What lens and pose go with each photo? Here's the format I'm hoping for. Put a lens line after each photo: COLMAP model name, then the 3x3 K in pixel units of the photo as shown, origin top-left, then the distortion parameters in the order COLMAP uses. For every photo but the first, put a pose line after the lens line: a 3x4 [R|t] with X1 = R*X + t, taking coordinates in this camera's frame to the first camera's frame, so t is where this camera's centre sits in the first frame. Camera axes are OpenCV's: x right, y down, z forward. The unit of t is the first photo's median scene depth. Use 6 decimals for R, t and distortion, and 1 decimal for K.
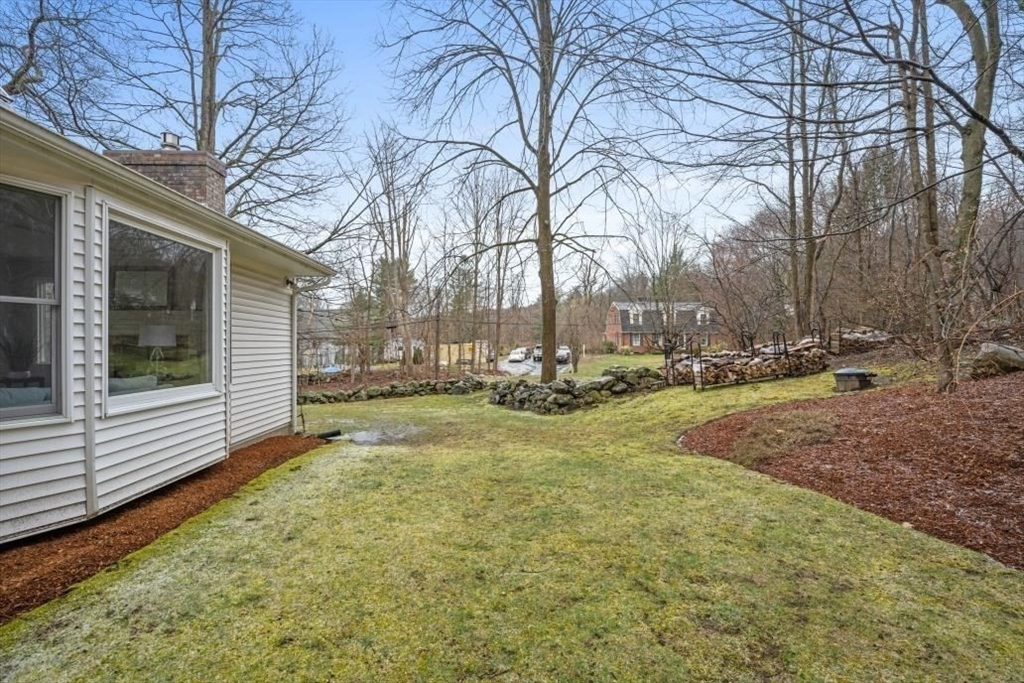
lens RADIAL K [[485.4, 0, 512.0], [0, 485.4, 341.5], [0, 0, 1]] dist [-0.000602, -0.000268]
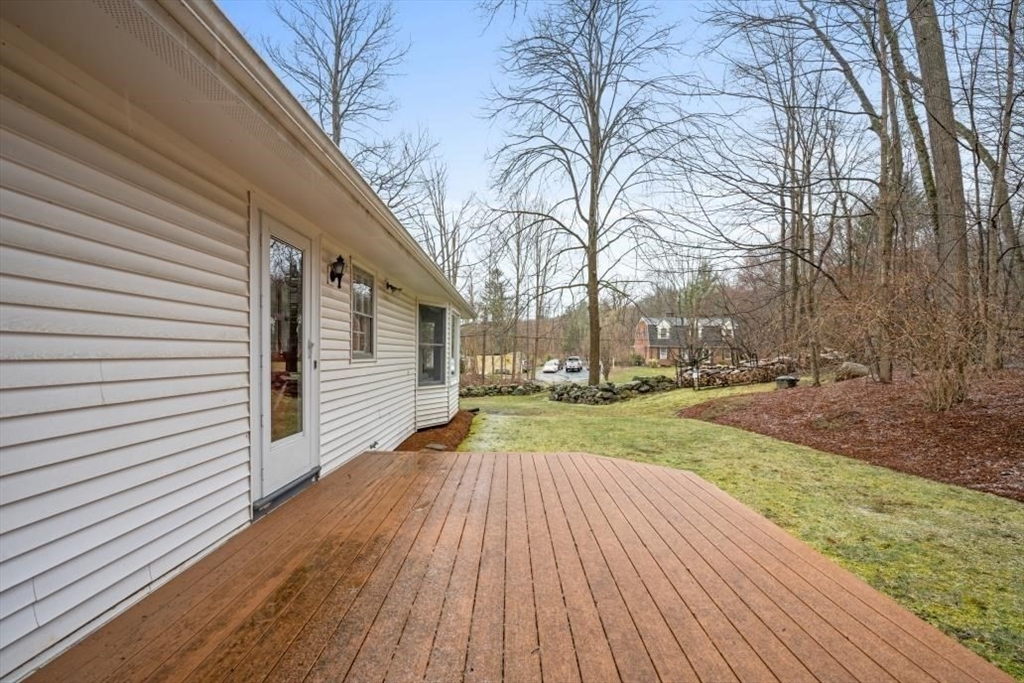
lens RADIAL K [[478.4, 0, 510.8], [0, 478.4, 366.5], [0, 0, 1]] dist [0.000175, -0.000062]
pose [[0.998075, 0.011928, -0.060865, -0.081566], [-0.010186, 0.999532, 0.028855, -0.008856], [0.061180, -0.028179, 0.997729, -0.401599]]
